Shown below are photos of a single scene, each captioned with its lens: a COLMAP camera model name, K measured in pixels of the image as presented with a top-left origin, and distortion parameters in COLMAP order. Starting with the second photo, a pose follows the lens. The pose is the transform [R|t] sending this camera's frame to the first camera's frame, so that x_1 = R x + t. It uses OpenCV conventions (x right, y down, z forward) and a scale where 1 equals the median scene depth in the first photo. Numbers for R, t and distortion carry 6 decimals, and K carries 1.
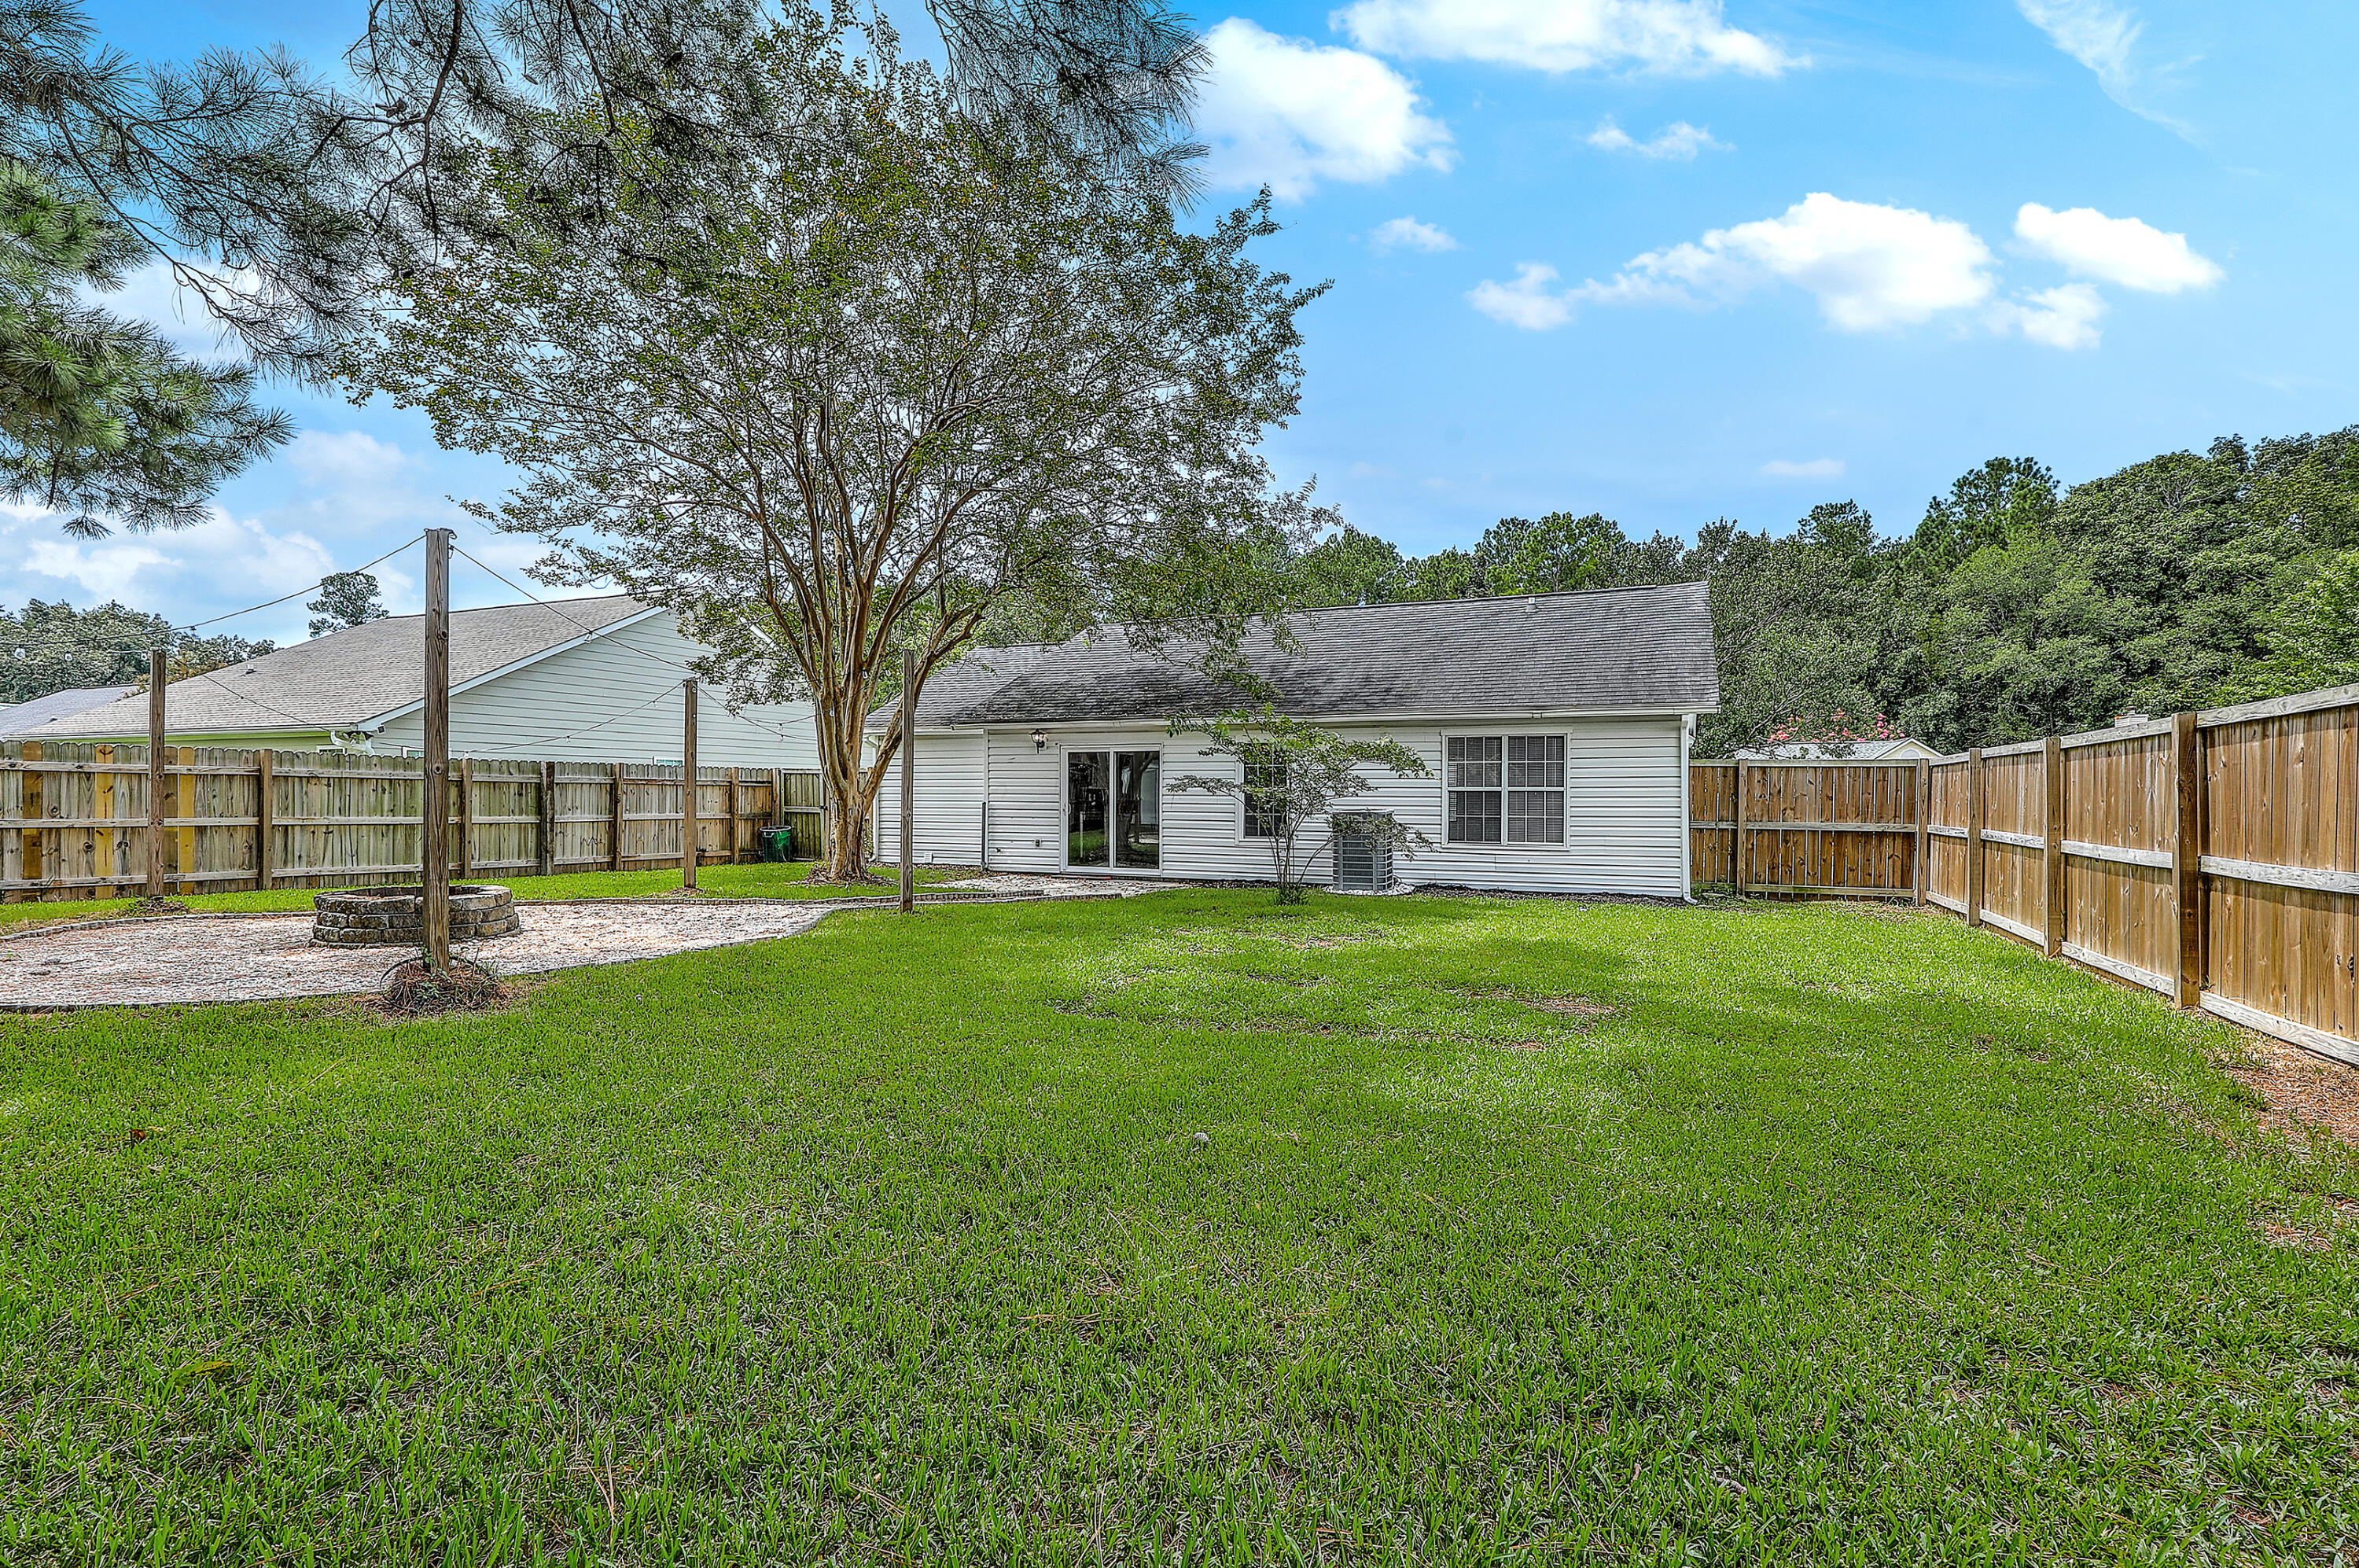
lens RADIAL K [[1063.4, 0, 1183.4], [0, 1063.4, 800.3], [0, 0, 1]] dist [0.000120, 0.000557]
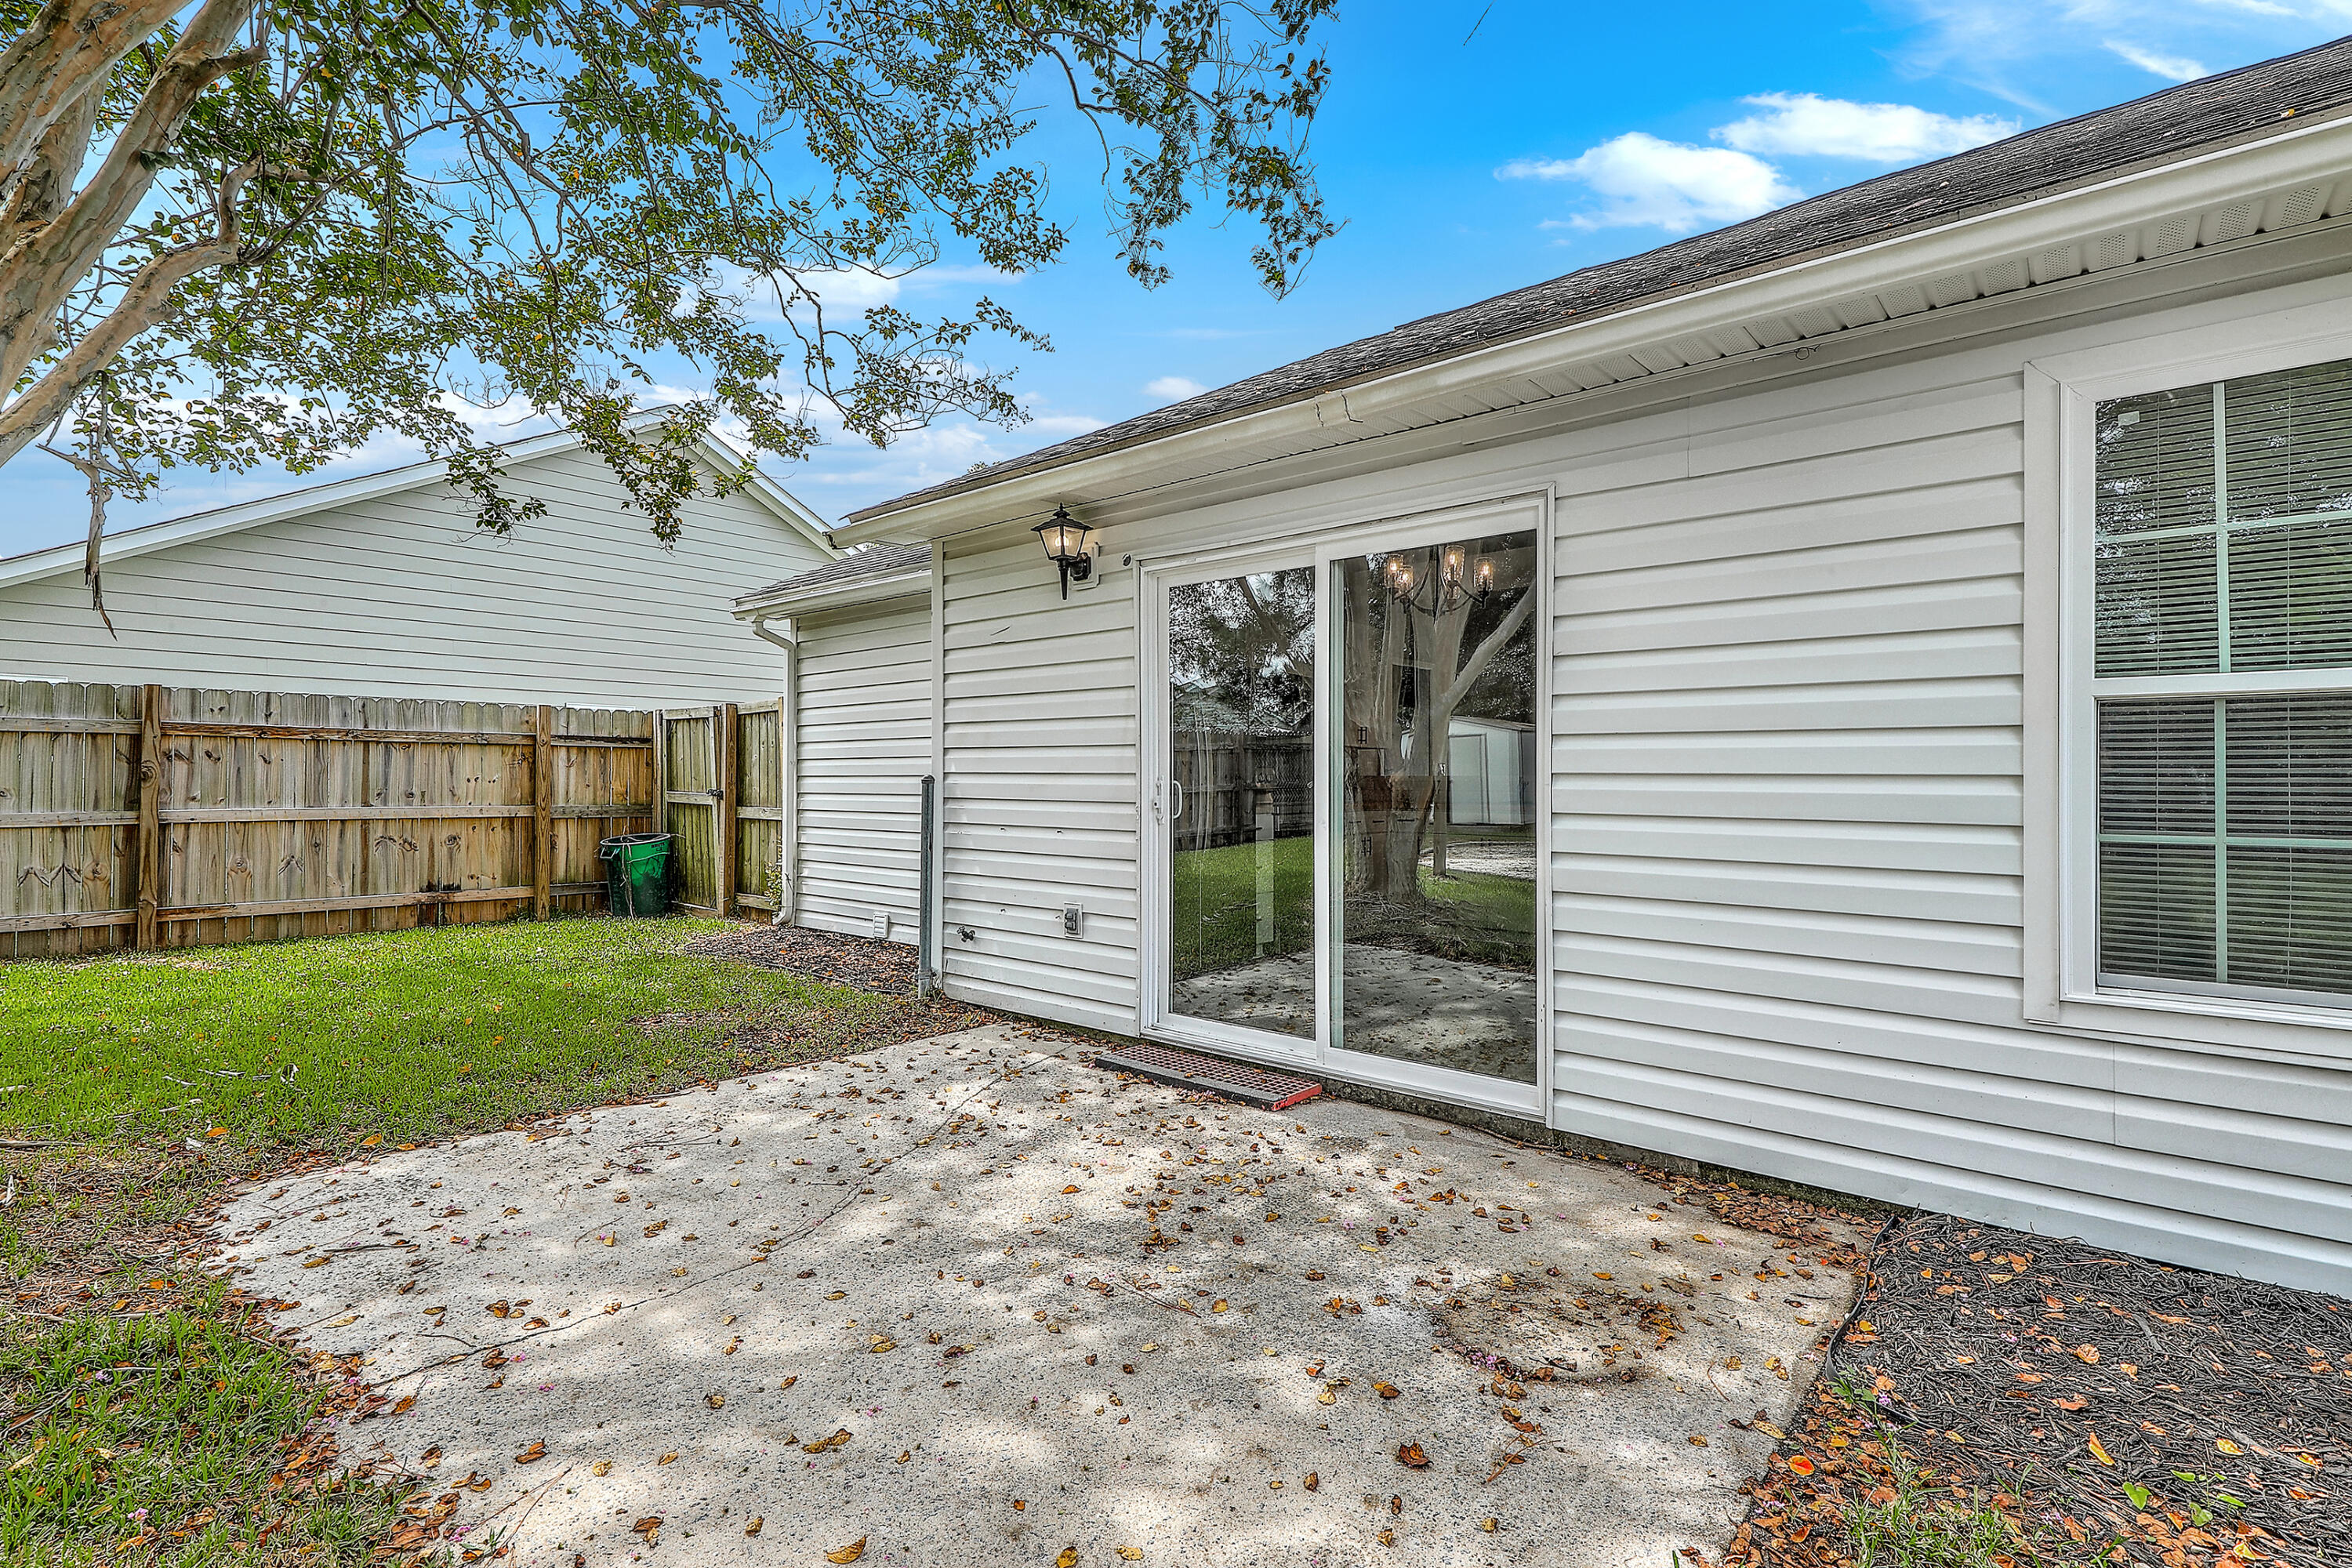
lens RADIAL K [[1060.2, 0, 1181.4], [0, 1060.2, 785.2], [0, 0, 1]] dist [0.000120, 0.000557]
pose [[0.959158, -0.000638, -0.282869, -0.030672], [0.000277, 0.999999, -0.001316, 0.004711], [0.282870, 0.001184, 0.959158, 0.762818]]
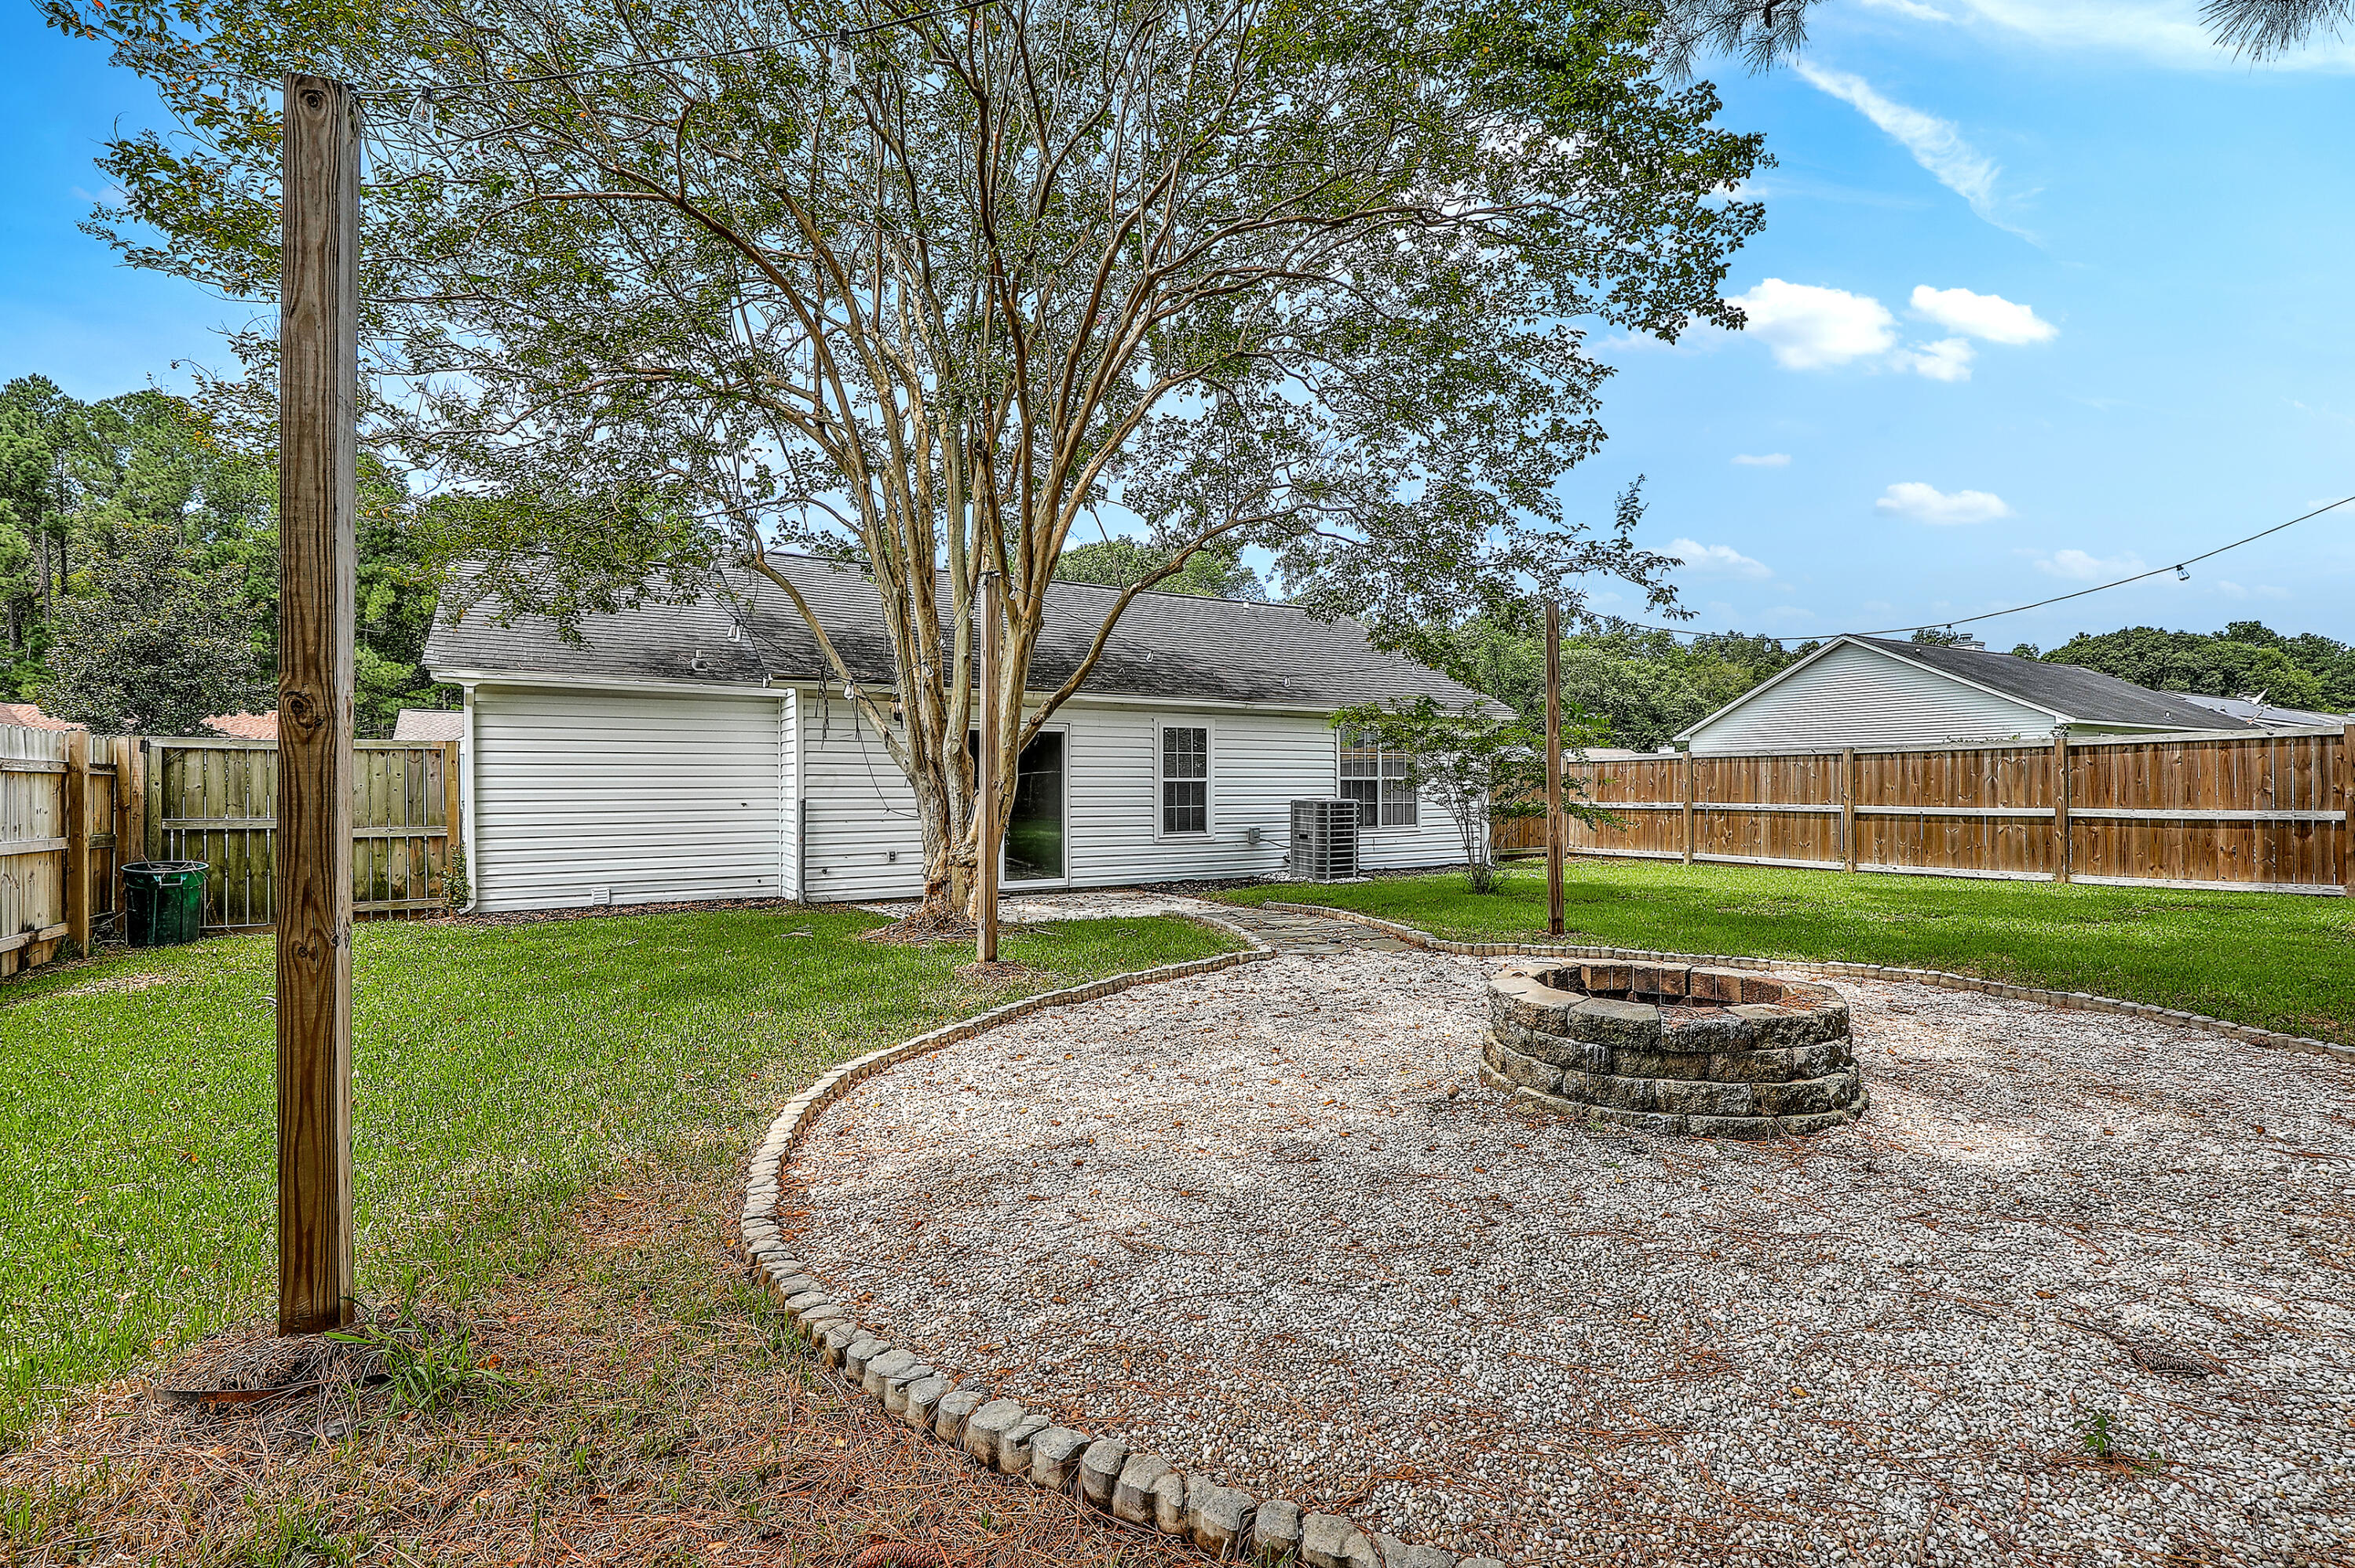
lens RADIAL K [[1061.4, 0, 1187.3], [0, 1061.4, 767.7], [0, 0, 1]] dist [0.000120, 0.000557]
pose [[0.570135, 0.008262, 0.821509, -0.624279], [0.012551, 0.999745, -0.018766, -0.003124], [-0.821455, 0.021010, 0.569886, 0.450904]]
